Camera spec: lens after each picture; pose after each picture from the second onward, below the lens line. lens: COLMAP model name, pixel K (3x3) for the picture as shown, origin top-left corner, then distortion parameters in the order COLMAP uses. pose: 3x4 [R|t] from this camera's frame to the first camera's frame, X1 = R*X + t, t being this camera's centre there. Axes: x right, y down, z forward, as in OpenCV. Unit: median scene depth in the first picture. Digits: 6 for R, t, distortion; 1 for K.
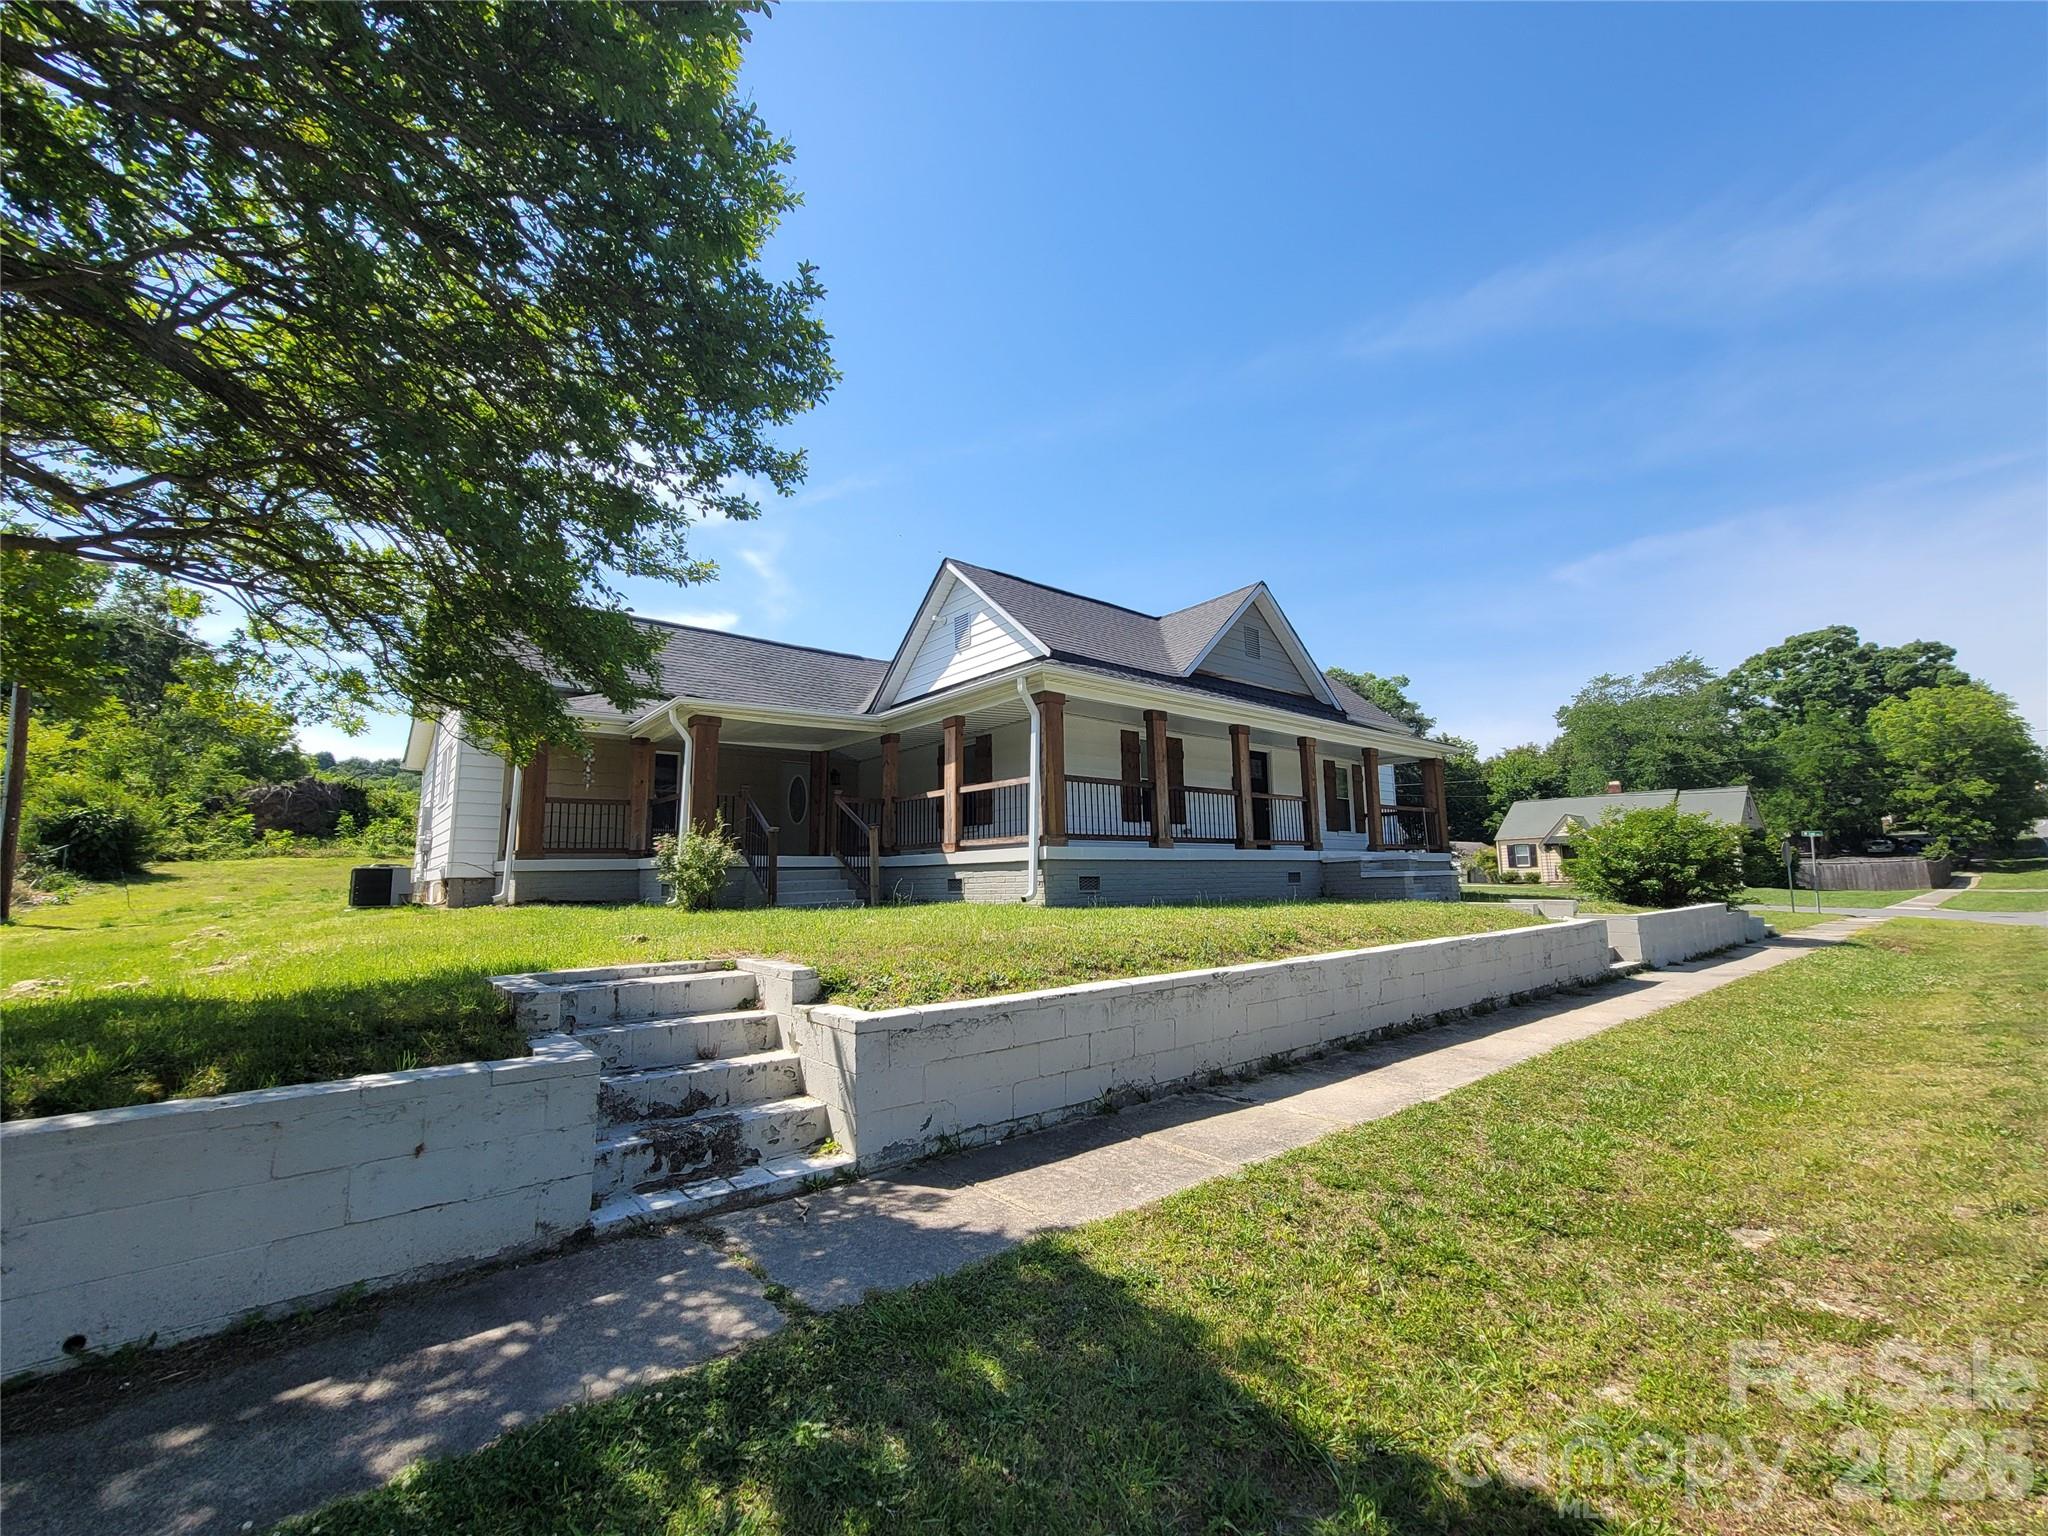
lens RADIAL K [[839.5, 0, 1022.4], [0, 839.5, 771.2], [0, 0, 1]] dist [-0.004365, -0.000058]
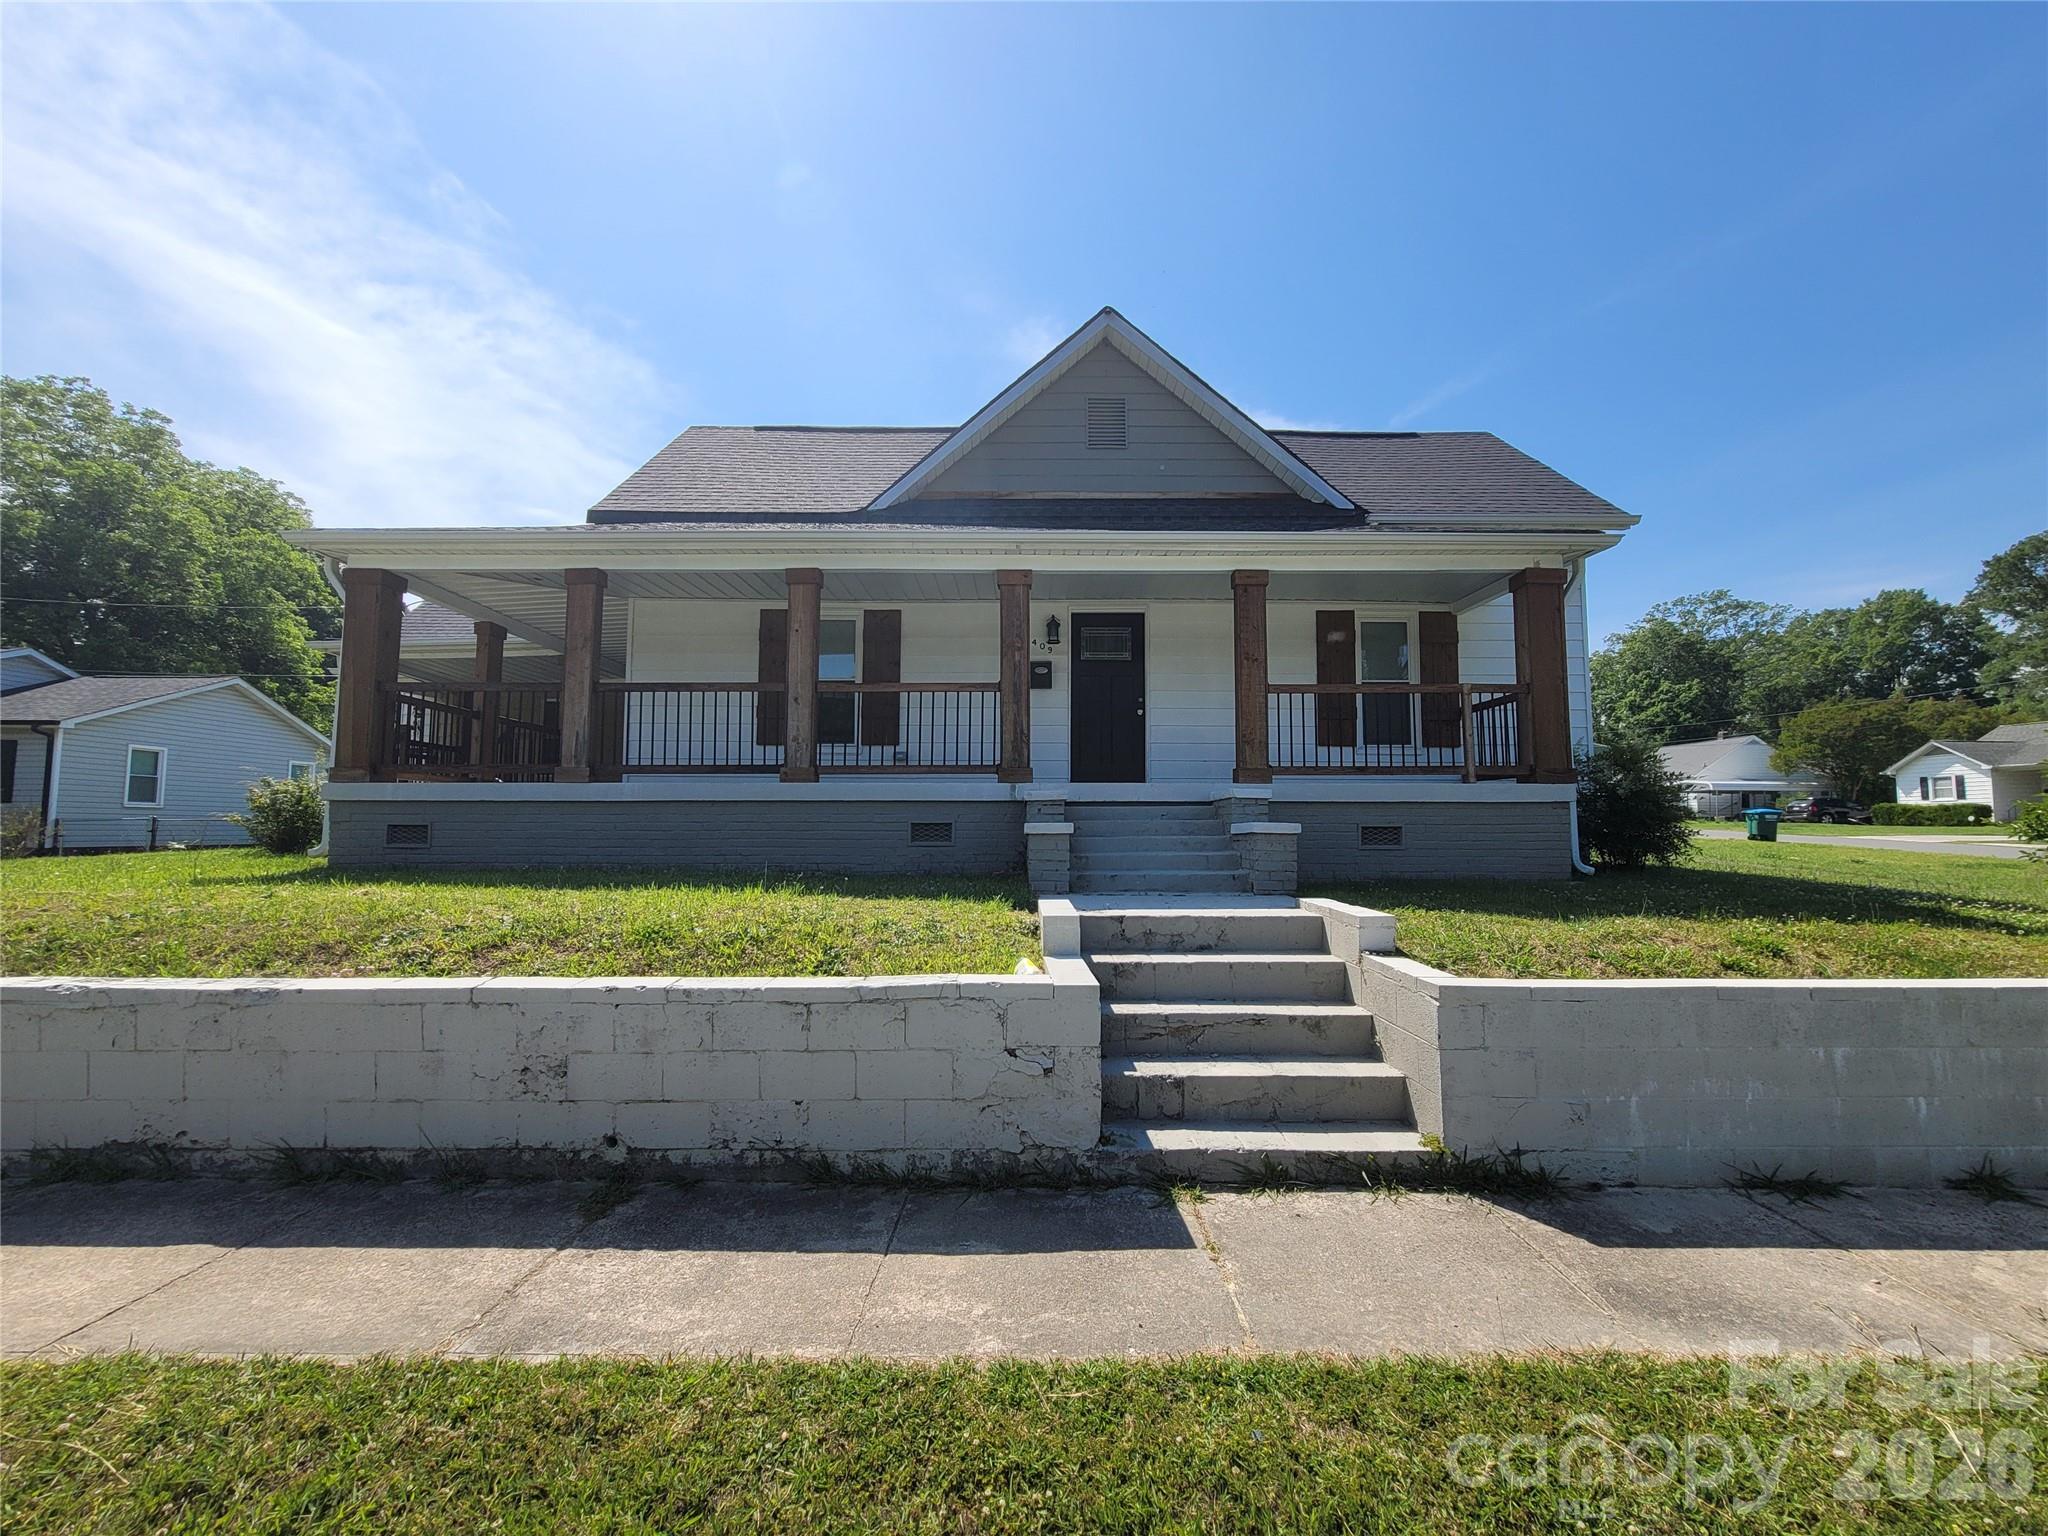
lens RADIAL K [[839.5, 0, 1022.4], [0, 839.5, 771.2], [0, 0, 1]] dist [-0.004365, -0.000058]
pose [[0.756695, -0.025333, -0.653277, 0.637393], [0.066979, 0.996995, 0.038921, 0.061360], [0.650327, -0.073208, 0.756118, 0.545491]]
